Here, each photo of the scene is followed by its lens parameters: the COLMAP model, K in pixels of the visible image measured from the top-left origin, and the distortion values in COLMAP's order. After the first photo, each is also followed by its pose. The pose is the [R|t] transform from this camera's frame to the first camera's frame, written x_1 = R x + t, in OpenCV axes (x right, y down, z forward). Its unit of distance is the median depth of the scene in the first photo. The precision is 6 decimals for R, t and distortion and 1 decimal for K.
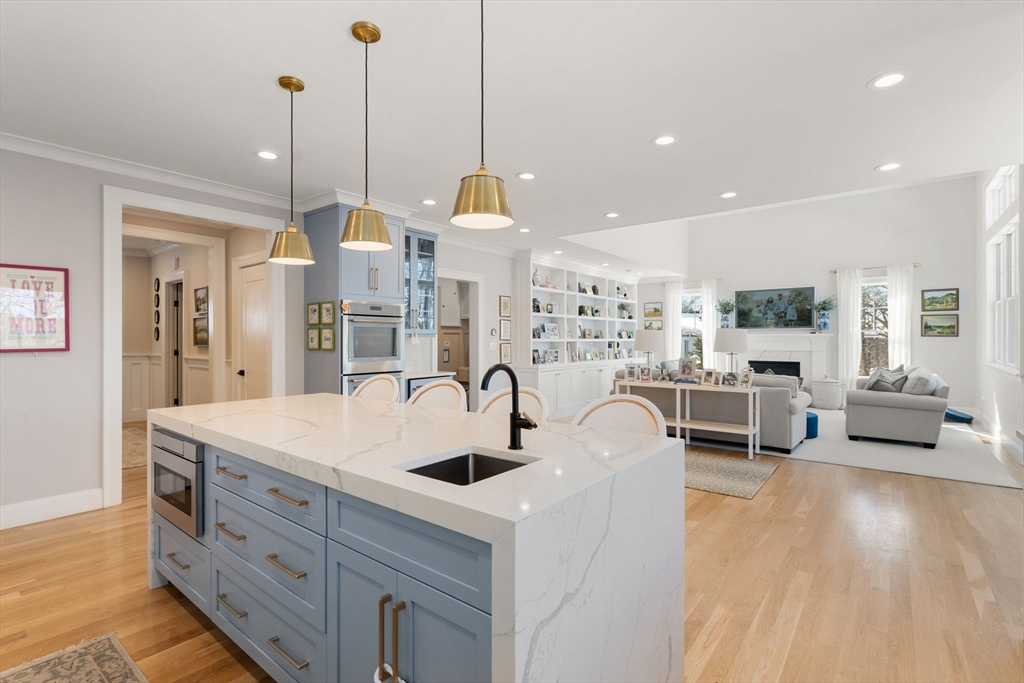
lens RADIAL K [[478.2, 0, 501.2], [0, 478.2, 339.7], [0, 0, 1]] dist [-0.003059, -0.000712]
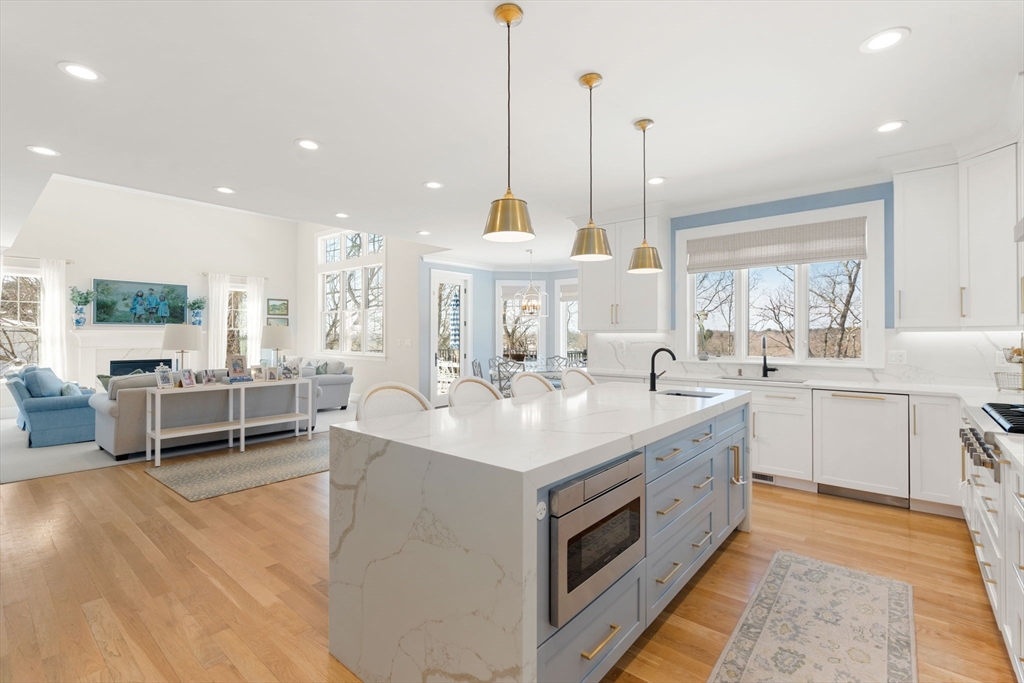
lens RADIAL K [[466.2, 0, 512.0], [0, 466.2, 341.5], [0, 0, 1]] dist [-0.001187, -0.000271]
pose [[0.019112, -0.011247, 0.999754, -0.378715], [0.000856, 0.999937, 0.011233, -0.000326], [-0.999817, 0.000641, 0.019121, 0.307116]]
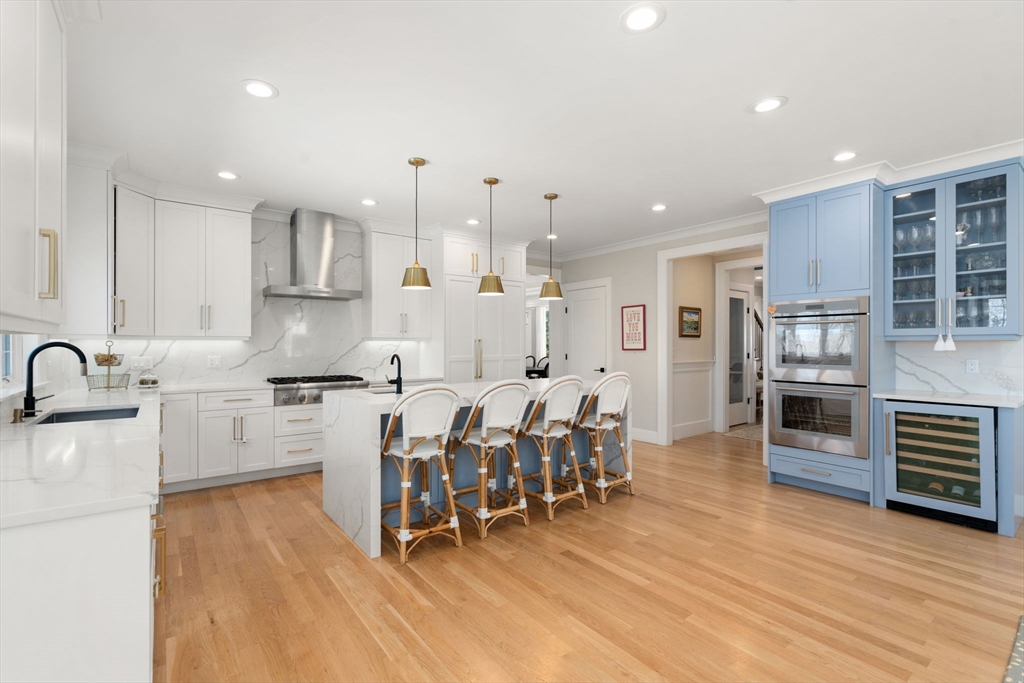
lens RADIAL K [[466.2, 0, 512.0], [0, 466.2, 341.5], [0, 0, 1]] dist [-0.001187, -0.000271]
pose [[-0.237522, -0.004028, -0.971374, 0.391129], [-0.001102, 0.999992, -0.003877, -0.000587], [0.971382, 0.000150, -0.237524, 0.396904]]
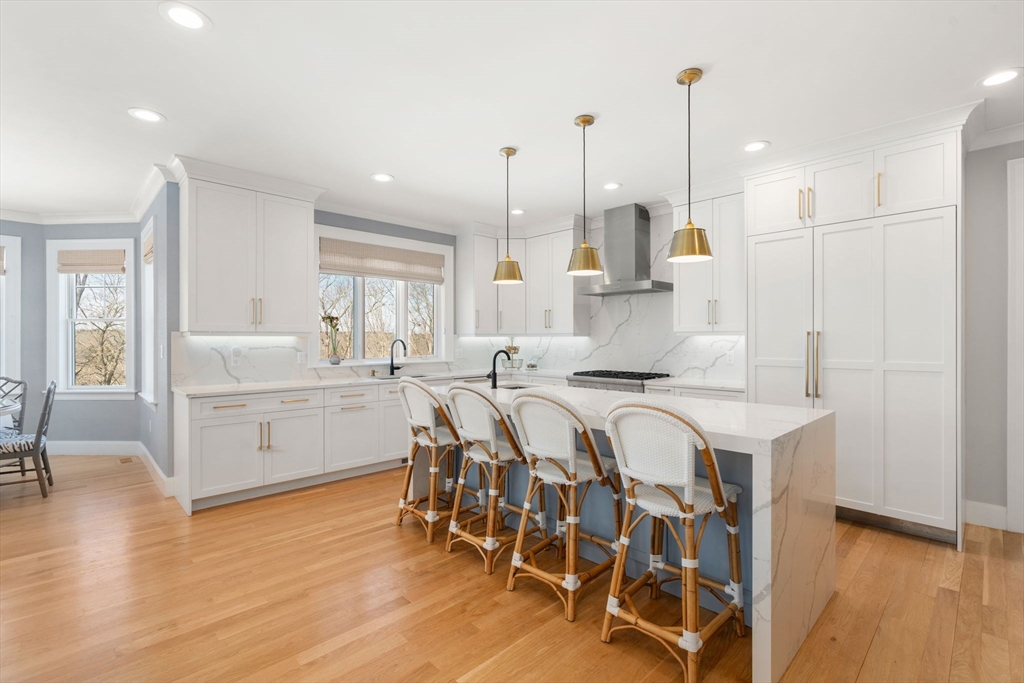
lens RADIAL K [[466.2, 0, 512.0], [0, 466.2, 341.5], [0, 0, 1]] dist [-0.001187, -0.000271]
pose [[-0.992675, 0.001818, 0.120806, -0.062369], [0.002598, 0.999977, 0.006300, -0.001115], [-0.120791, 0.006568, -0.992656, 0.624049]]
